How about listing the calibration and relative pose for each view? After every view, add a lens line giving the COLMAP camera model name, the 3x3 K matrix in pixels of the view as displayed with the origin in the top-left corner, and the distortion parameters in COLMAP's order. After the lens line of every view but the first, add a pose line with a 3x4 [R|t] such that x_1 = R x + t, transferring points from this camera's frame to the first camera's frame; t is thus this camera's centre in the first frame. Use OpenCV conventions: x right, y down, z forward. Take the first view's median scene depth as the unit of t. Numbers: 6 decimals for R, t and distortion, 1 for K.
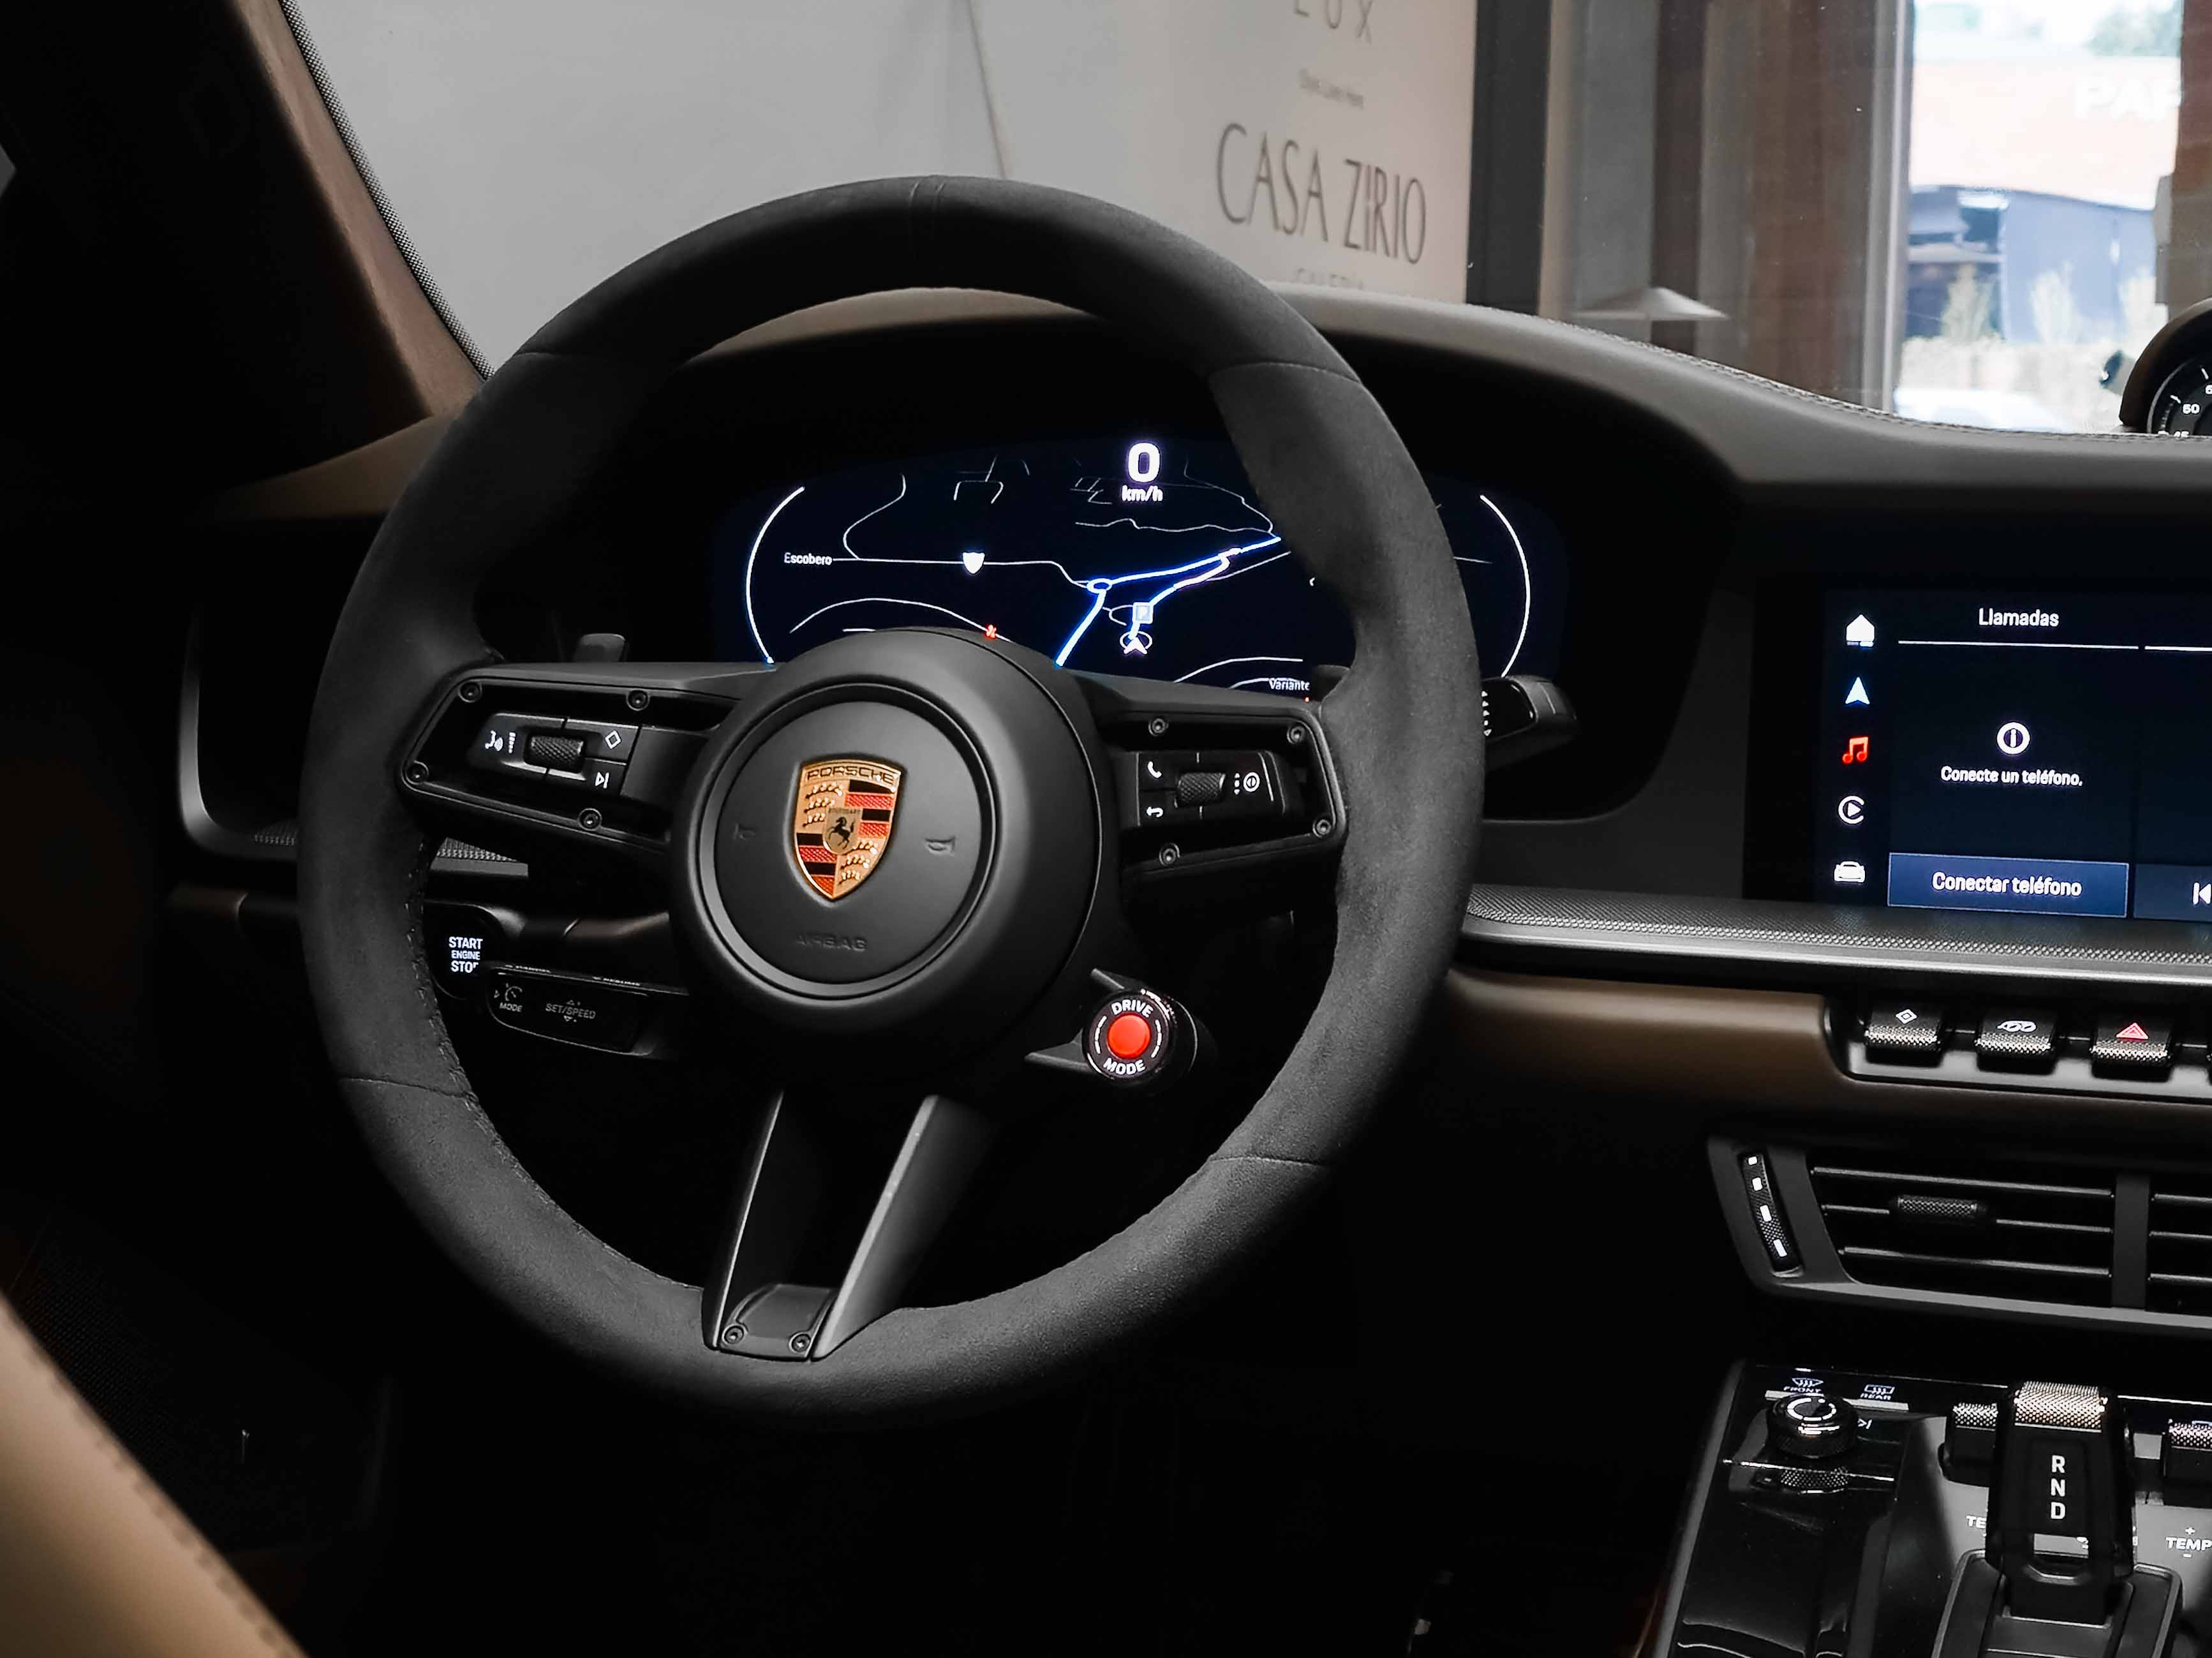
lens RADIAL K [[3516.8, 0, 1187.4], [0, 3516.8, 799.6], [0, 0, 1]] dist [0.073701, 0.000000]
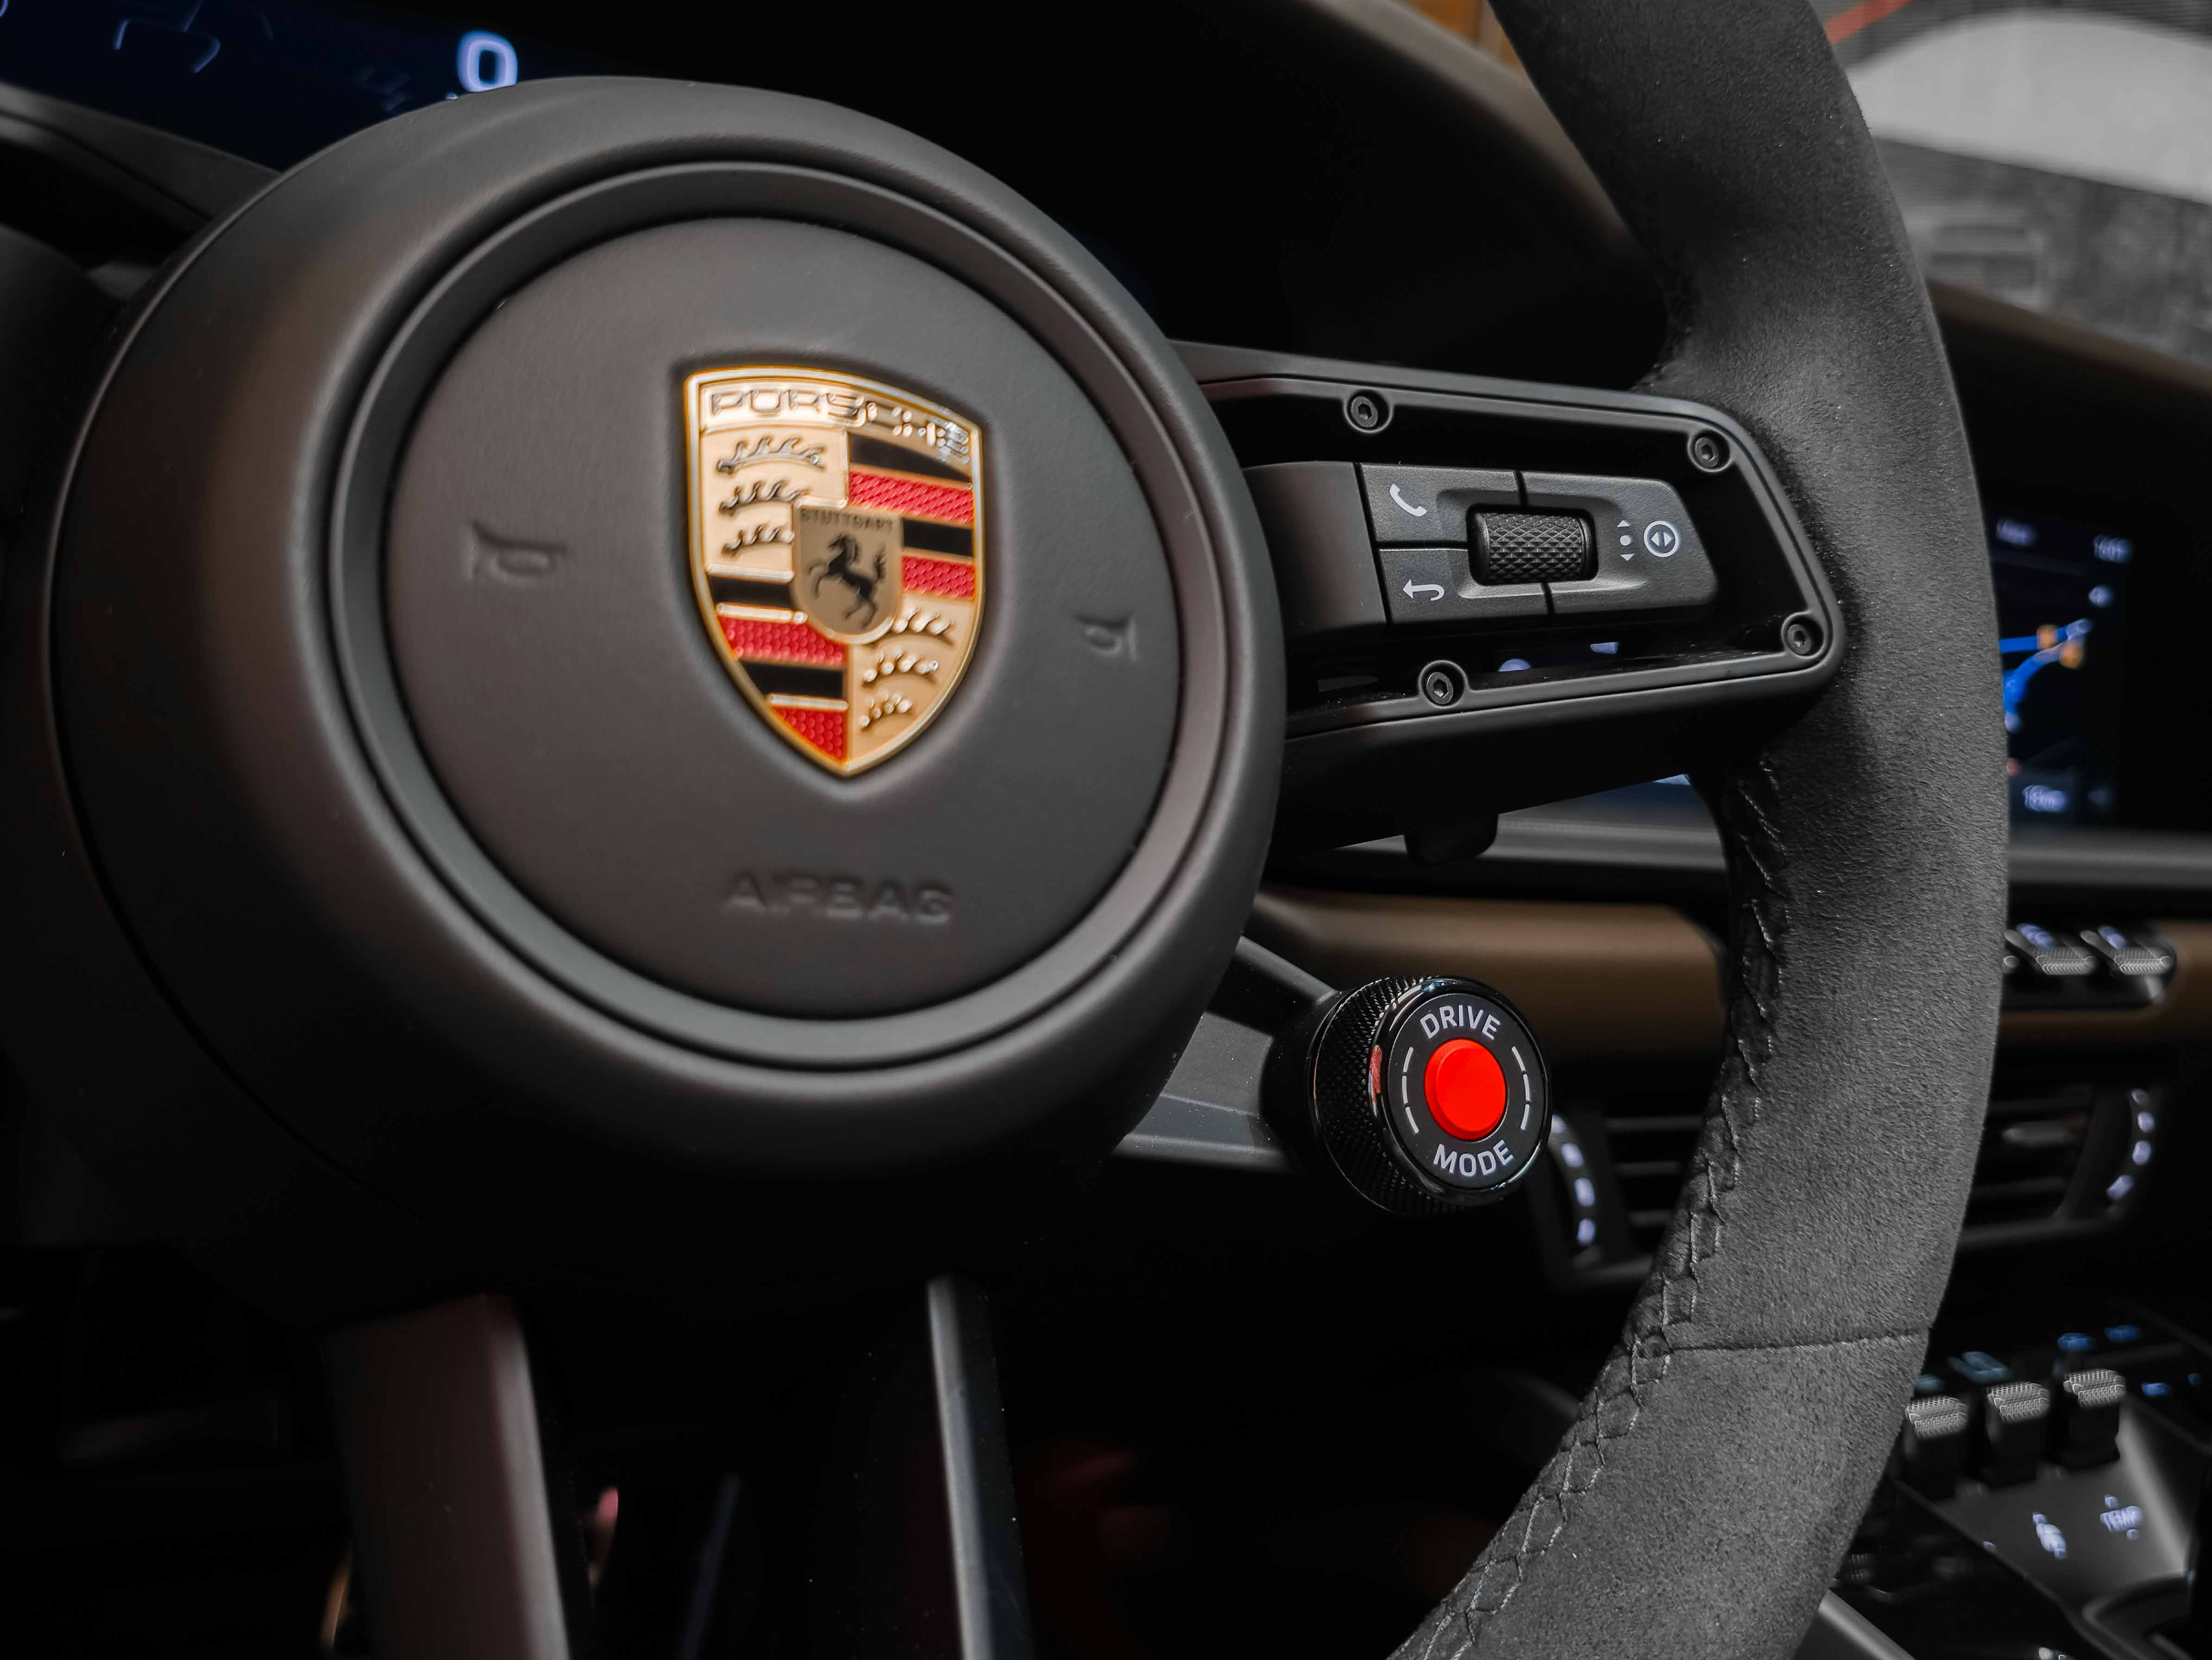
lens RADIAL K [[1778.3, 0, 1088.3], [0, 1778.3, 776.9], [0, 0, 1]] dist [0.050169, -0.042854]
pose [[0.673267, 0.007343, 0.739363, -0.204818], [-0.023387, 0.999662, 0.011368, 0.025328], [-0.739030, -0.024945, 0.673211, 0.839548]]
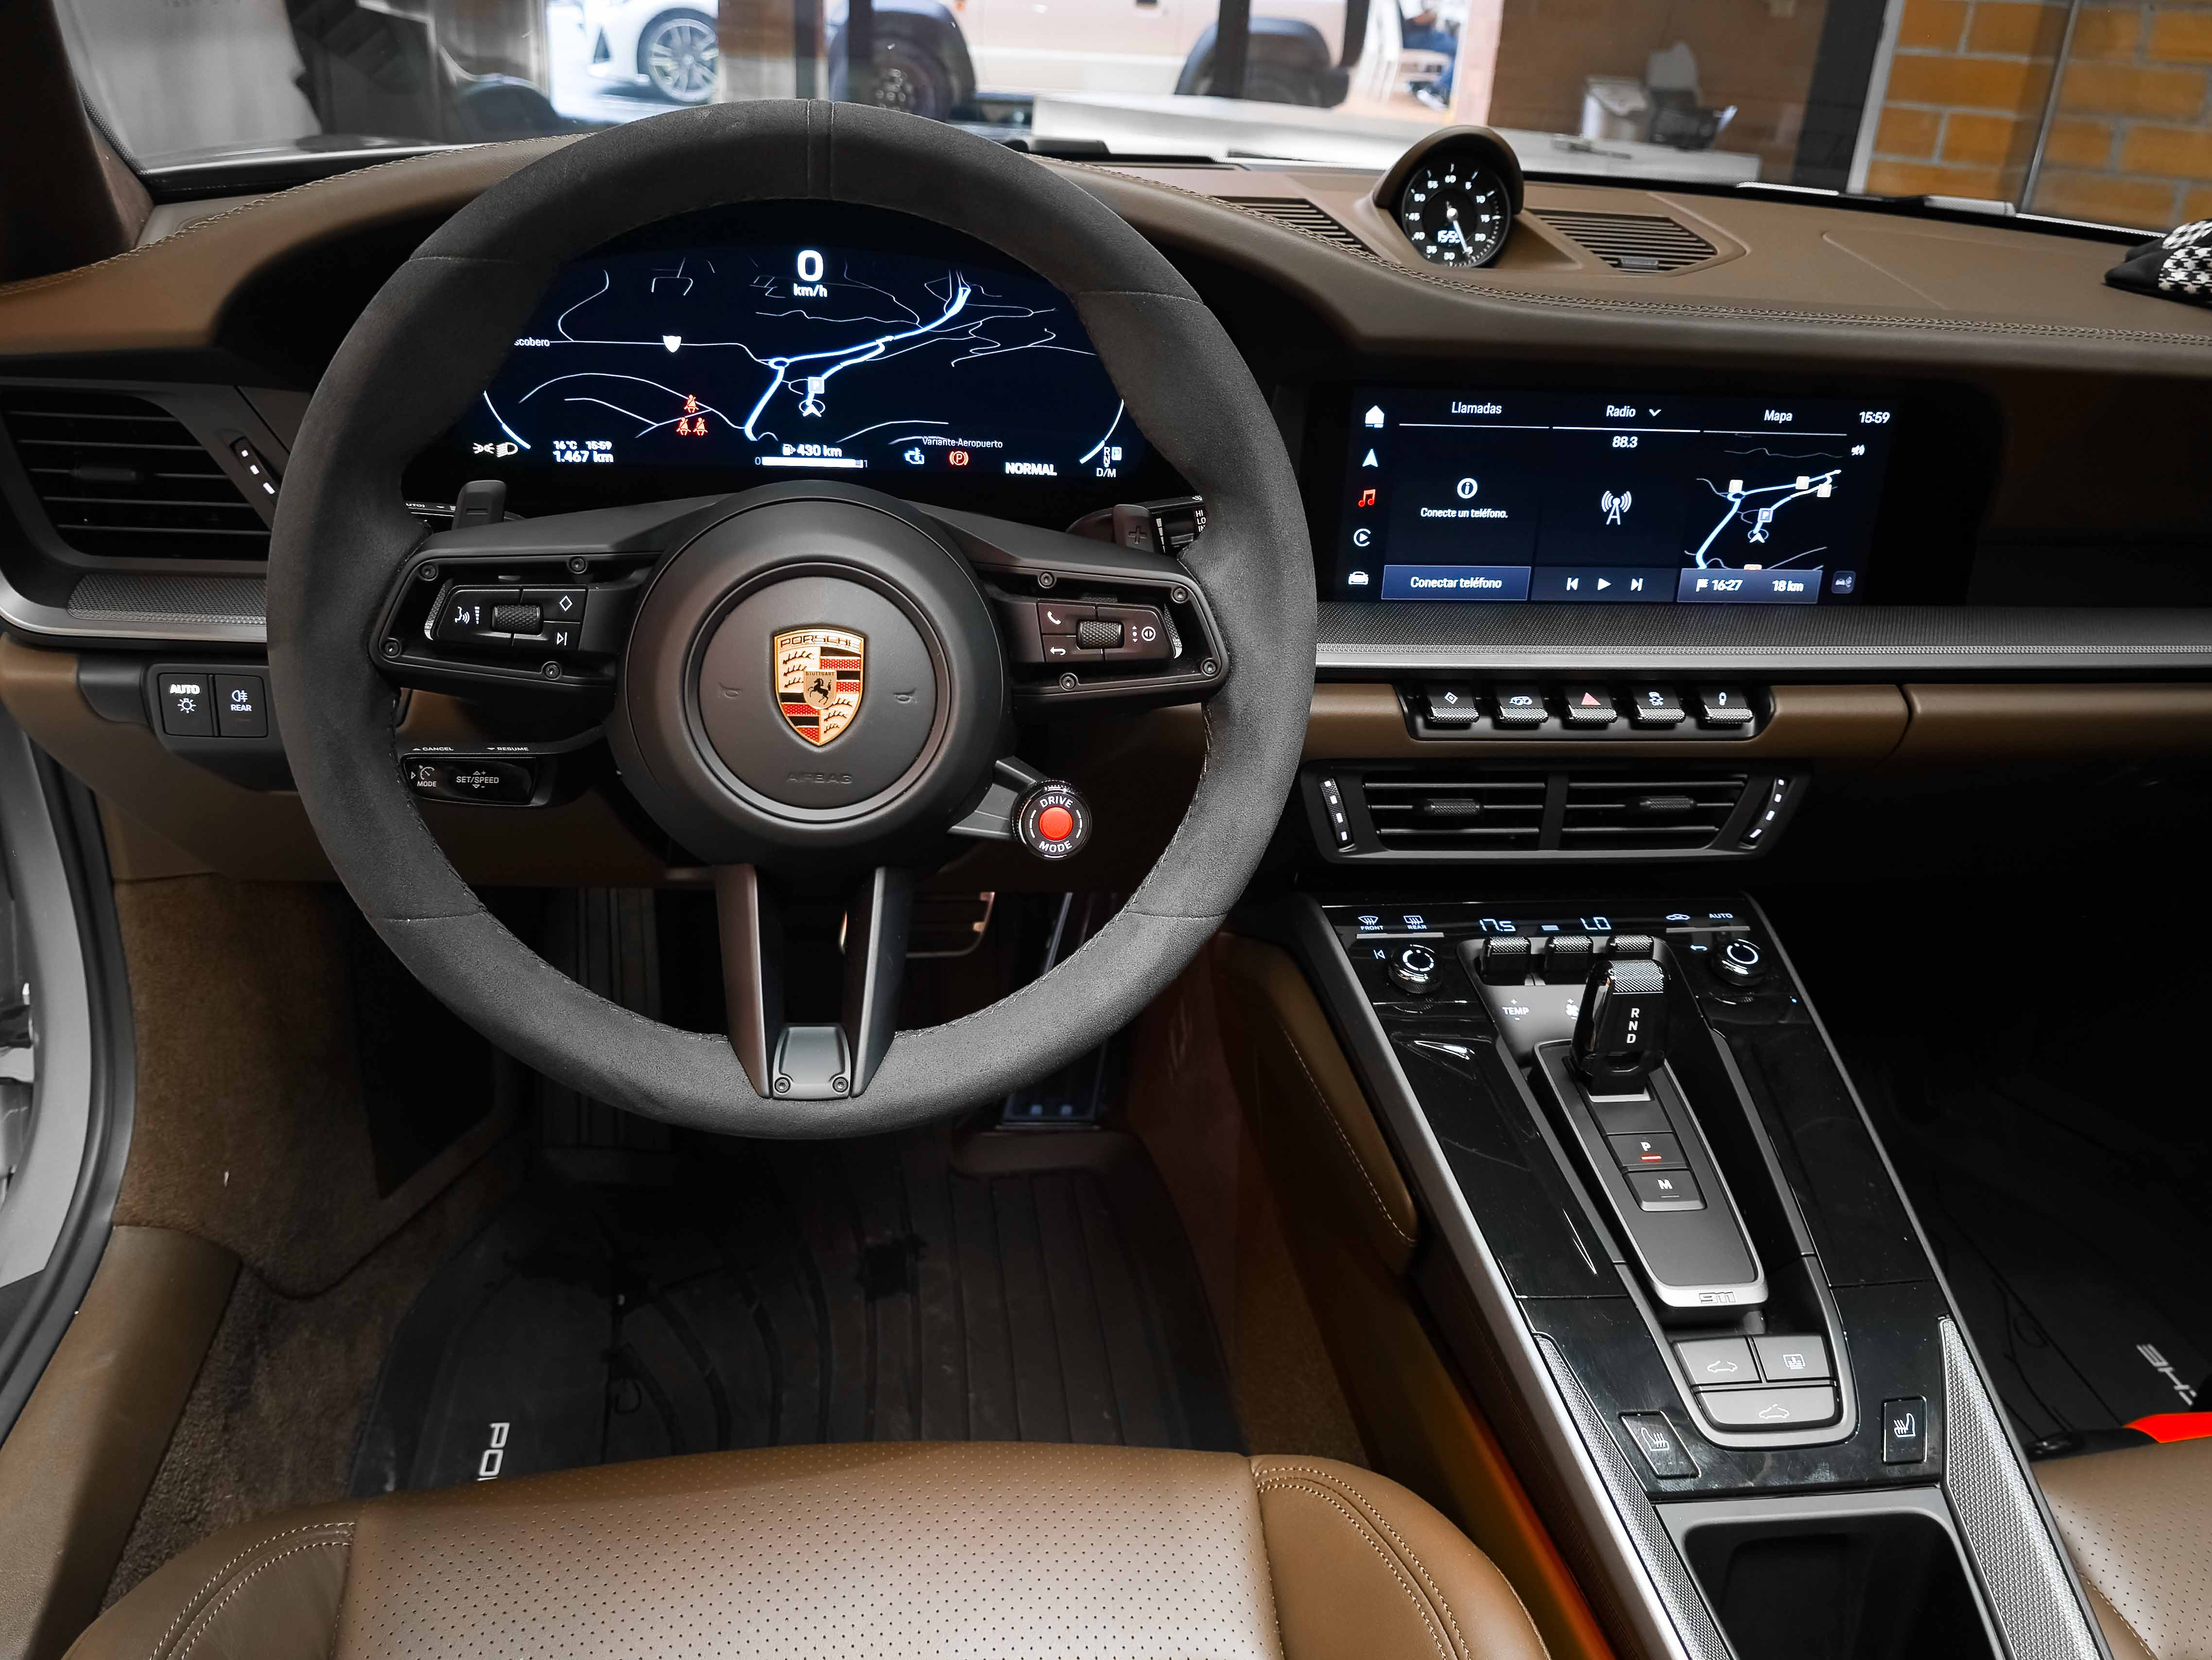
lens RADIAL K [[1778.3, 0, 1047.1], [0, 1778.3, 775.4], [0, 0, 1]] dist [0.050169, -0.042854]
pose [[0.889839, -0.151959, 0.430226, -0.291554], [-0.004019, 0.940265, 0.340421, -0.170228], [-0.456257, -0.304648, 0.836074, 0.420348]]
